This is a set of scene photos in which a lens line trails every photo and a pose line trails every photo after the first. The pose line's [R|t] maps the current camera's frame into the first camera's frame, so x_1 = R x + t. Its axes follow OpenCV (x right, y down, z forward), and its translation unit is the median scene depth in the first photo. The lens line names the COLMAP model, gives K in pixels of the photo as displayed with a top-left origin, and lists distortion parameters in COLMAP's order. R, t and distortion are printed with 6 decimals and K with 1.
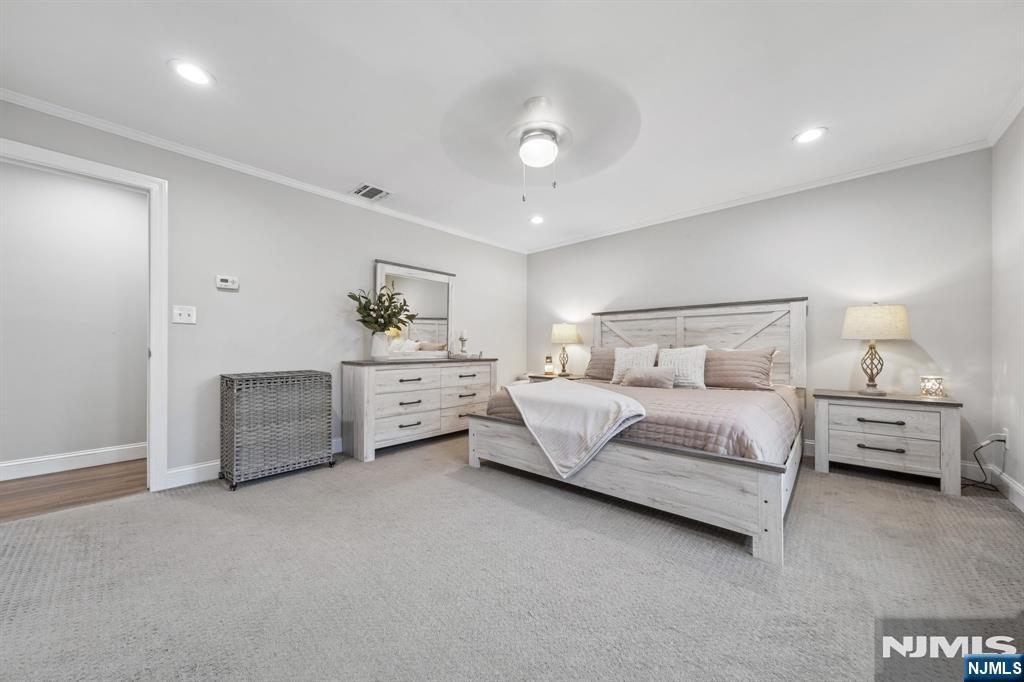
lens RADIAL K [[364.2, 0, 512.0], [0, 364.2, 341.0], [0, 0, 1]] dist [-0.001189, -0.000019]
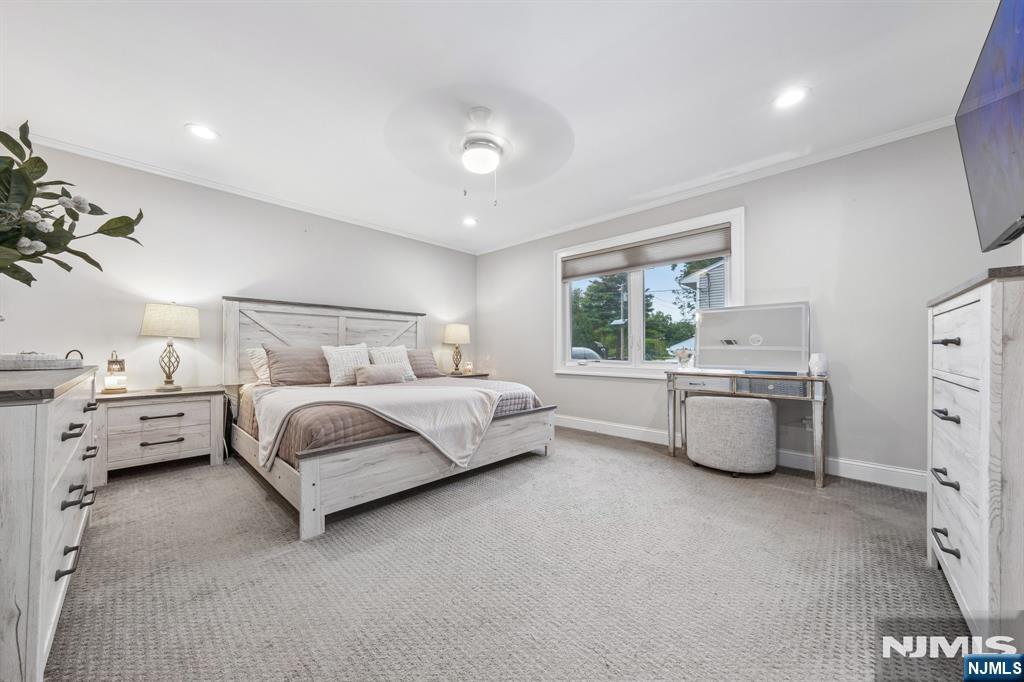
lens RADIAL K [[354.8, 0, 512.0], [0, 354.8, 341.0], [0, 0, 1]] dist [0.000575, 0.000111]
pose [[0.030450, 0.022708, 0.999278, -0.840340], [-0.027456, 0.999384, -0.021874, 0.018550], [-0.999159, -0.026770, 0.031055, 0.771713]]
